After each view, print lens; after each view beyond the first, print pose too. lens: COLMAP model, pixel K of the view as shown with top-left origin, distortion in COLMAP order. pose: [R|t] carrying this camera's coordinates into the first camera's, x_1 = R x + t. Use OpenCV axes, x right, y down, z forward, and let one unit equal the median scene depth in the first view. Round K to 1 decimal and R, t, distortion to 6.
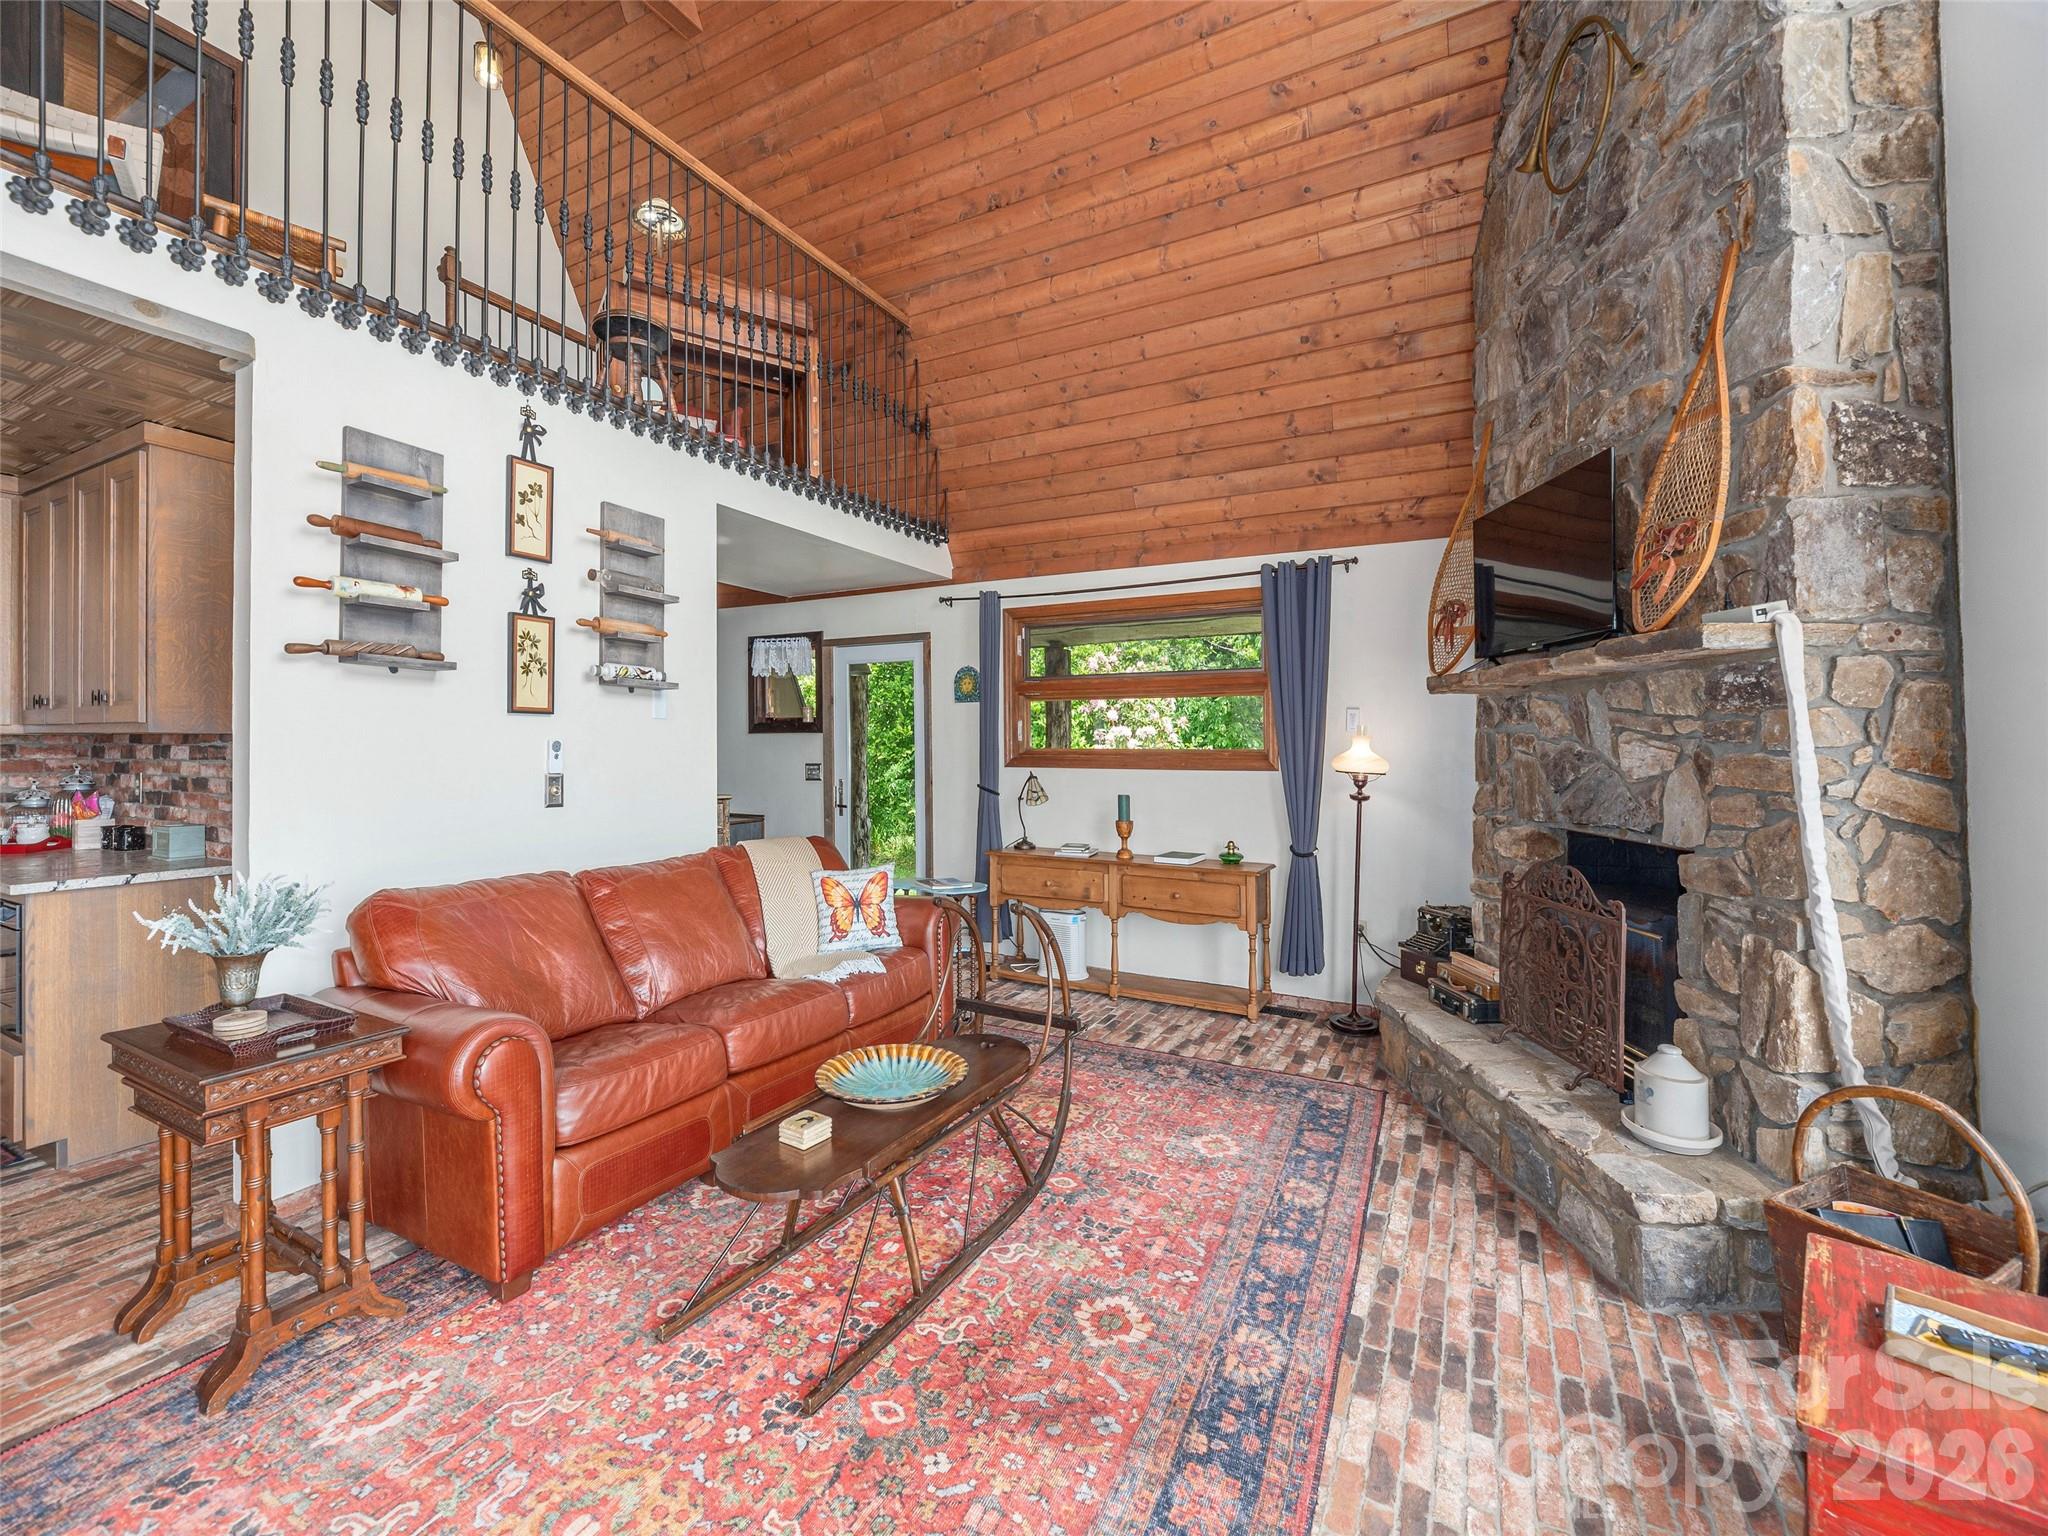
lens RADIAL K [[830.4, 0, 1030.5], [0, 830.4, 751.8], [0, 0, 1]] dist [-0.003790, 0.001093]
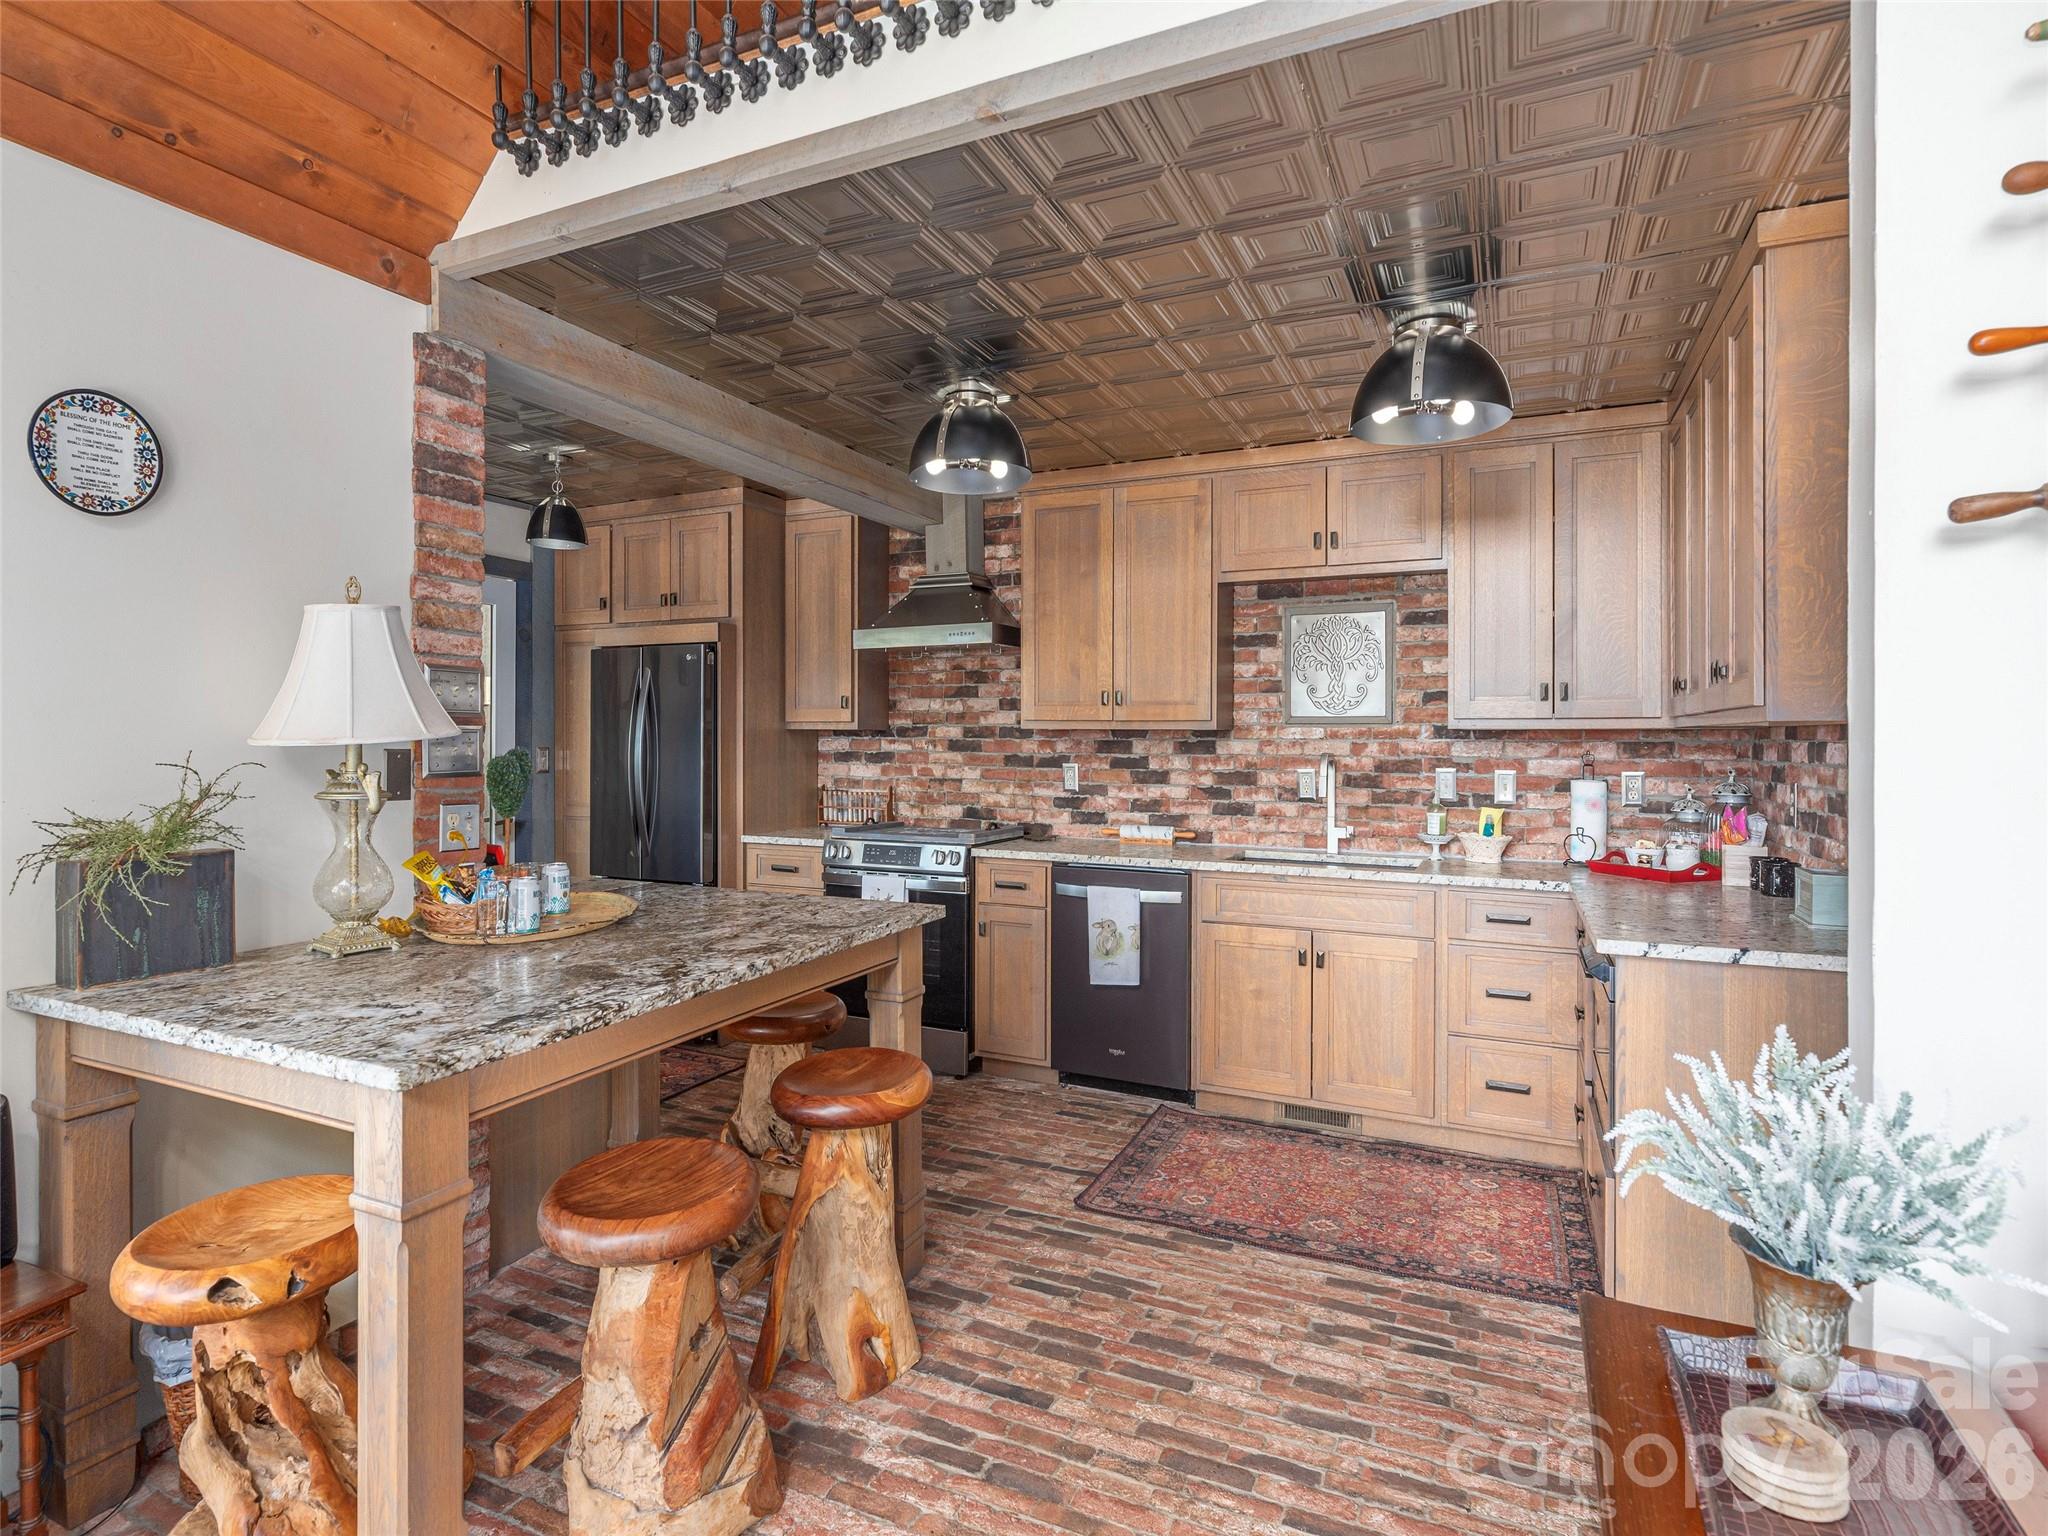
lens RADIAL K [[1045.1, 0, 1008.1], [0, 1045.1, 738.9], [0, 0, 1]] dist [-0.002929, 0.000456]
pose [[0.041600, -0.005574, -0.999119, -0.253432], [-0.007077, 0.999958, -0.005874, -0.001210], [0.999109, 0.007315, 0.041558, 0.326382]]
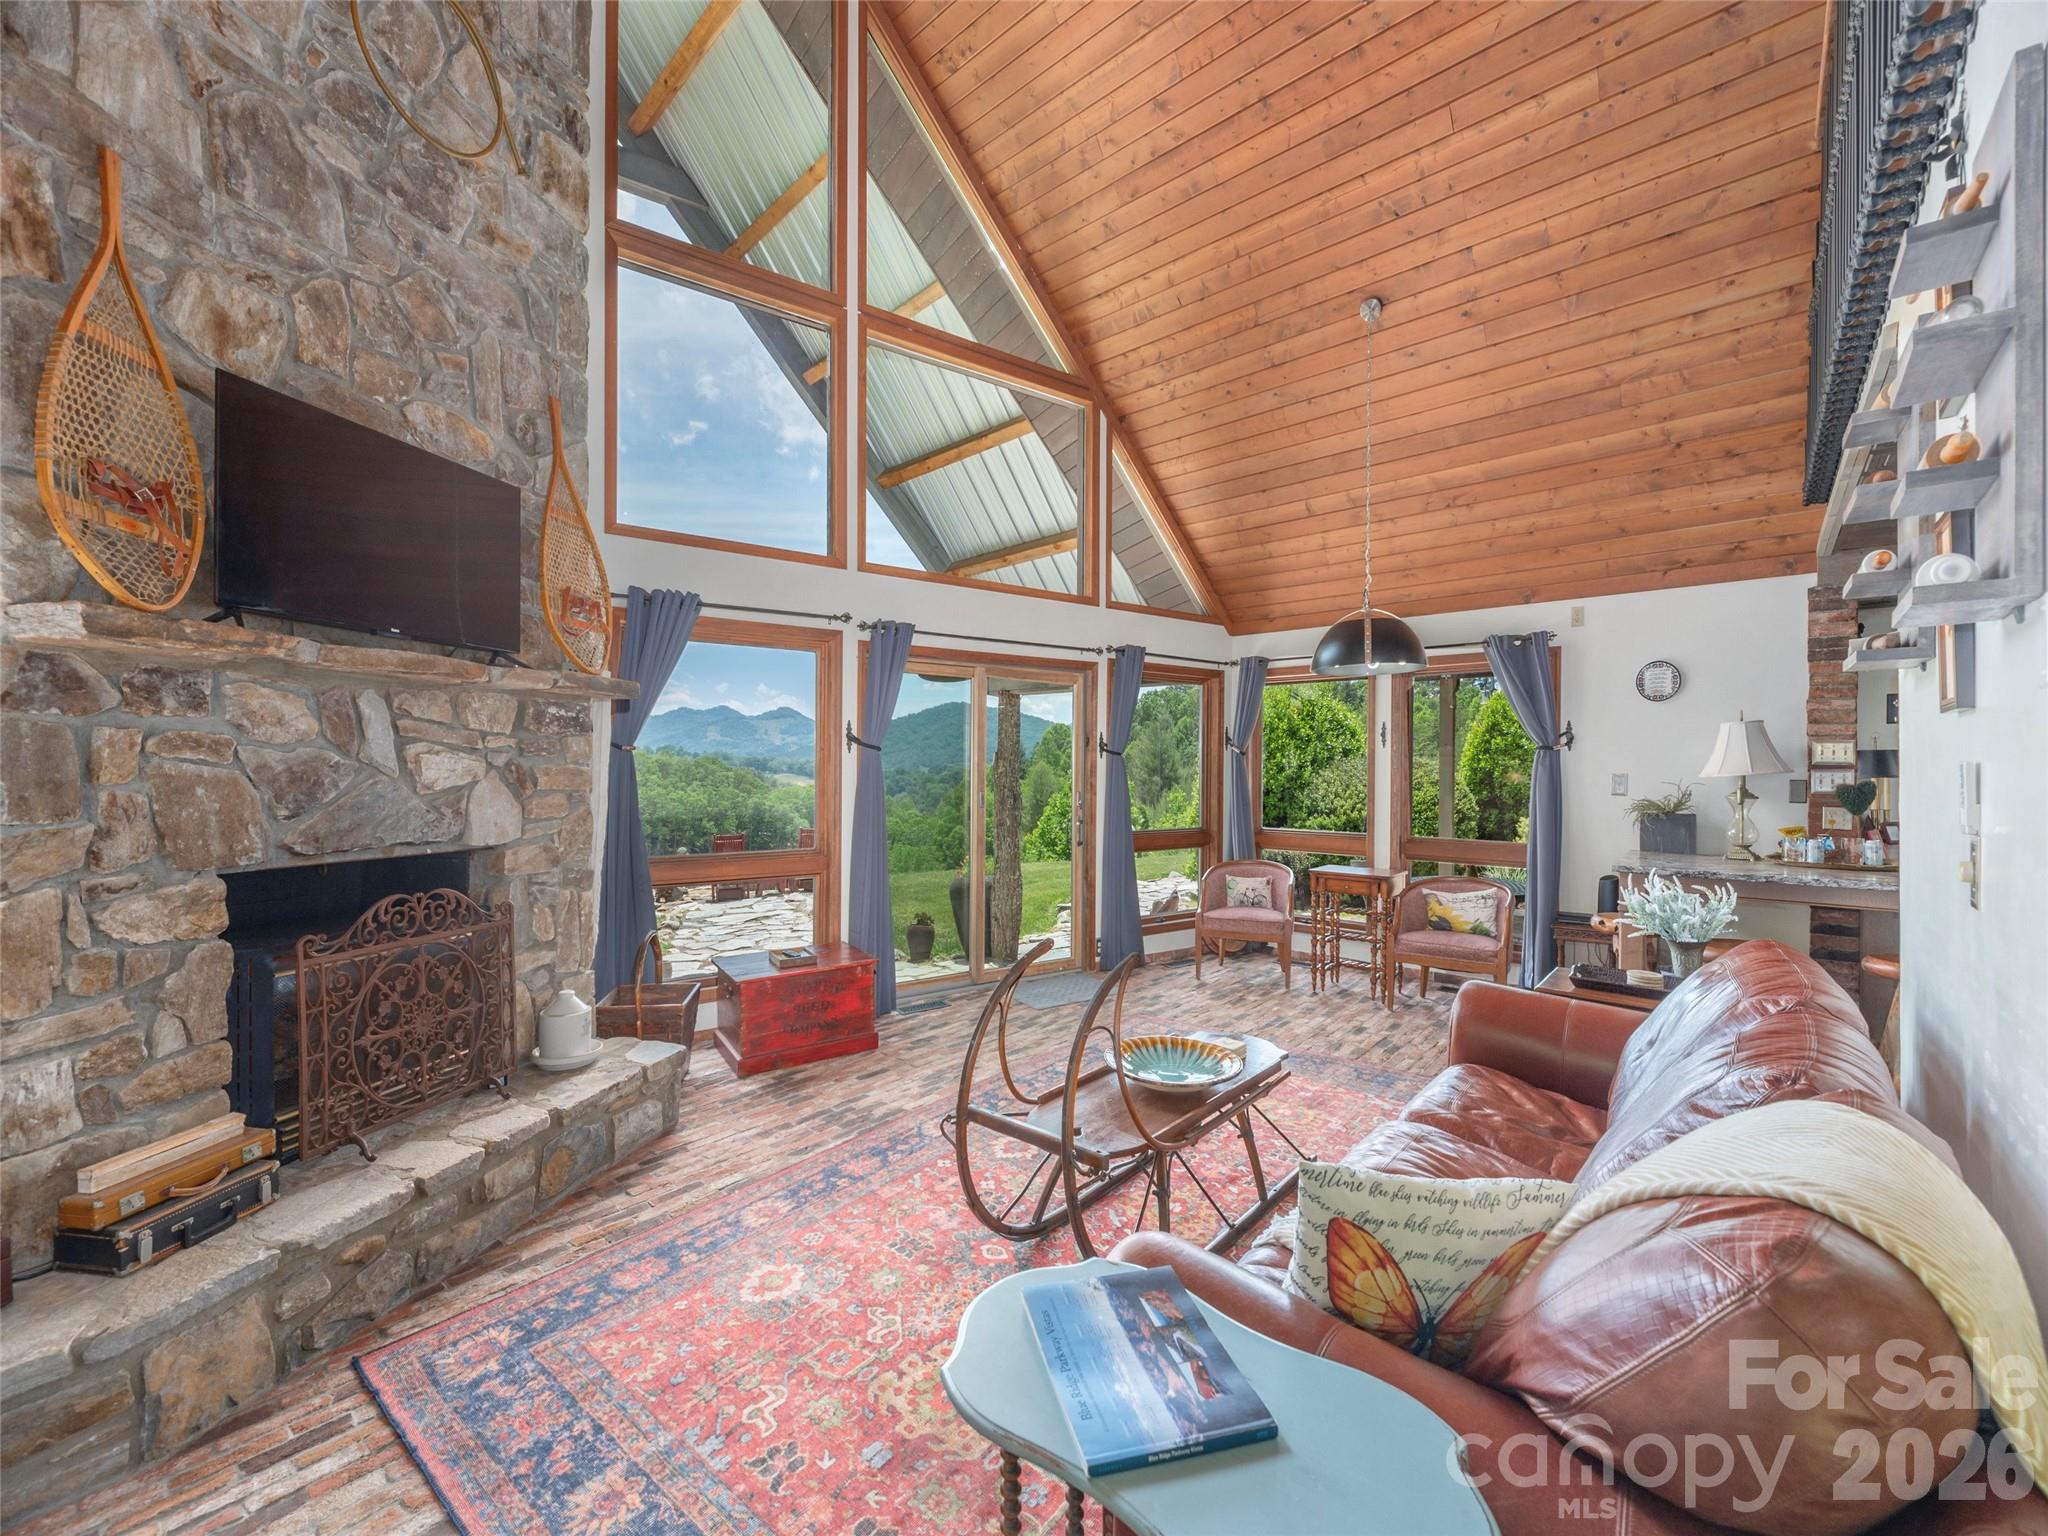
lens RADIAL K [[830.4, 0, 1026.3], [0, 830.4, 765.8], [0, 0, 1]] dist [-0.003790, 0.001093]
pose [[-0.973718, -0.011889, 0.227447, -0.139610], [-0.011671, 0.999929, 0.002304, -0.005549], [-0.227459, -0.000411, -0.973788, 1.354387]]
